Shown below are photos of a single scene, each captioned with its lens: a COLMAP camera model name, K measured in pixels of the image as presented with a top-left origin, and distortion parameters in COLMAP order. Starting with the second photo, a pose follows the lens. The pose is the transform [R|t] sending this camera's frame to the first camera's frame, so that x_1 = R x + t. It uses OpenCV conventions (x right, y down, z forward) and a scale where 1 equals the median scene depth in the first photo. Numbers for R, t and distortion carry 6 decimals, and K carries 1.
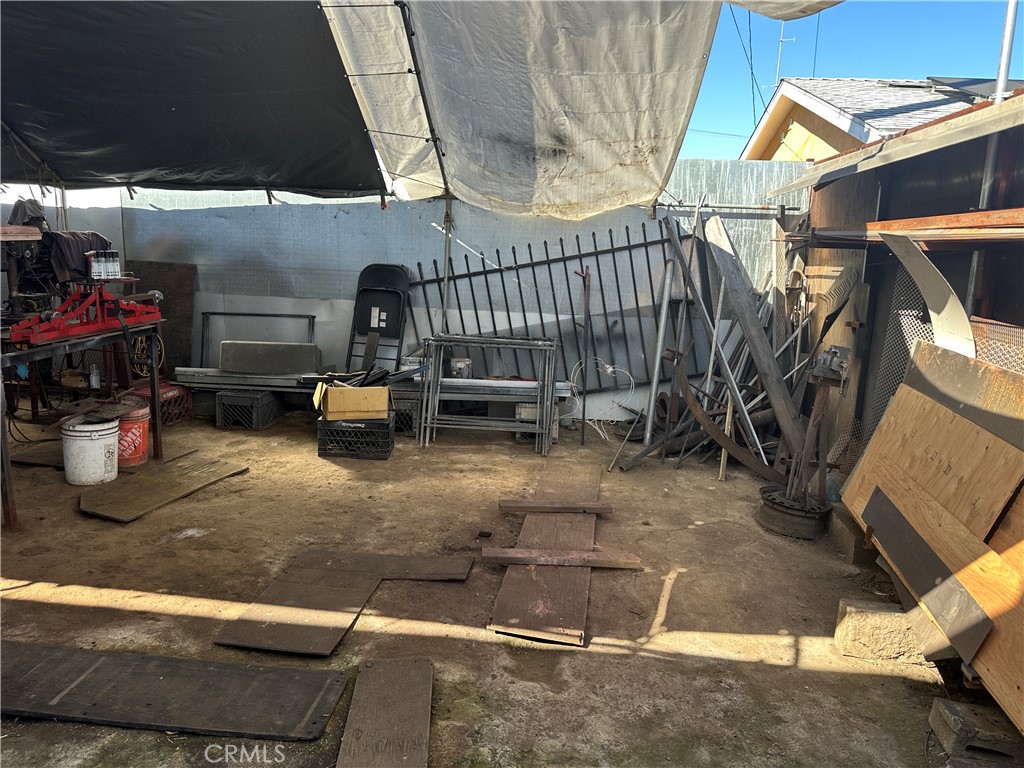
lens RADIAL K [[714.1, 0, 512.0], [0, 714.1, 384.0], [0, 0, 1]] dist [0.003963, -0.004085]
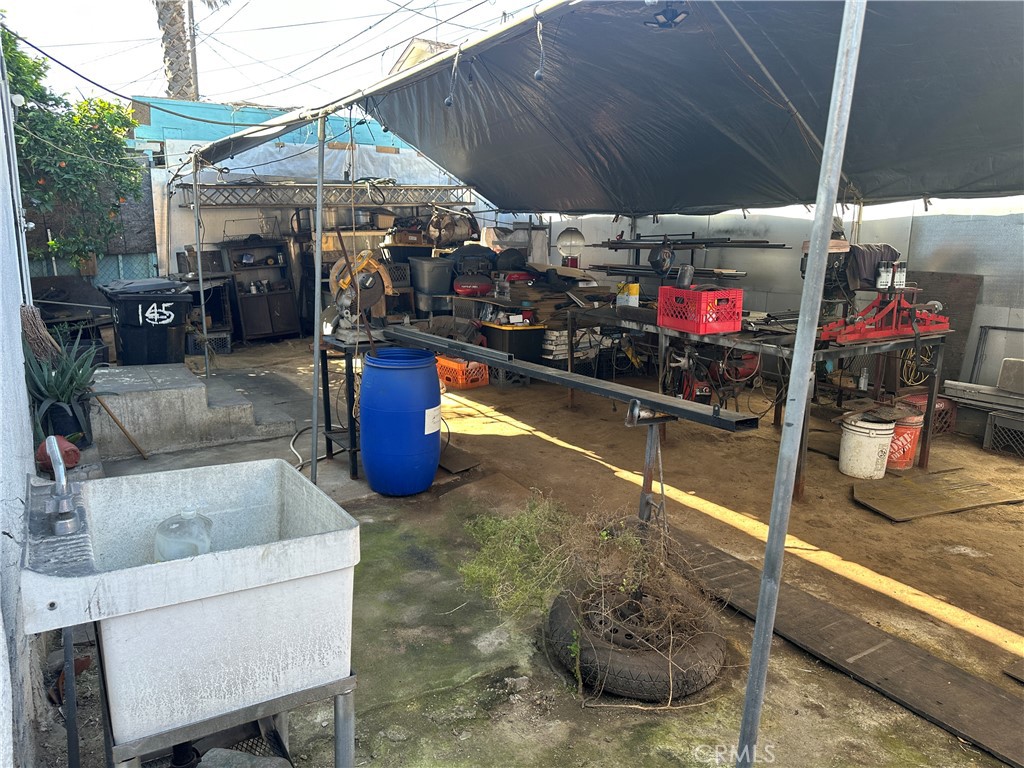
lens RADIAL K [[714.1, 0, 512.0], [0, 714.1, 384.0], [0, 0, 1]] dist [0.003963, -0.004085]
pose [[0.609758, 0.125238, -0.782630, -0.084361], [-0.139753, 0.988955, 0.049371, 0.020901], [0.780169, 0.079270, 0.620526, -0.085457]]
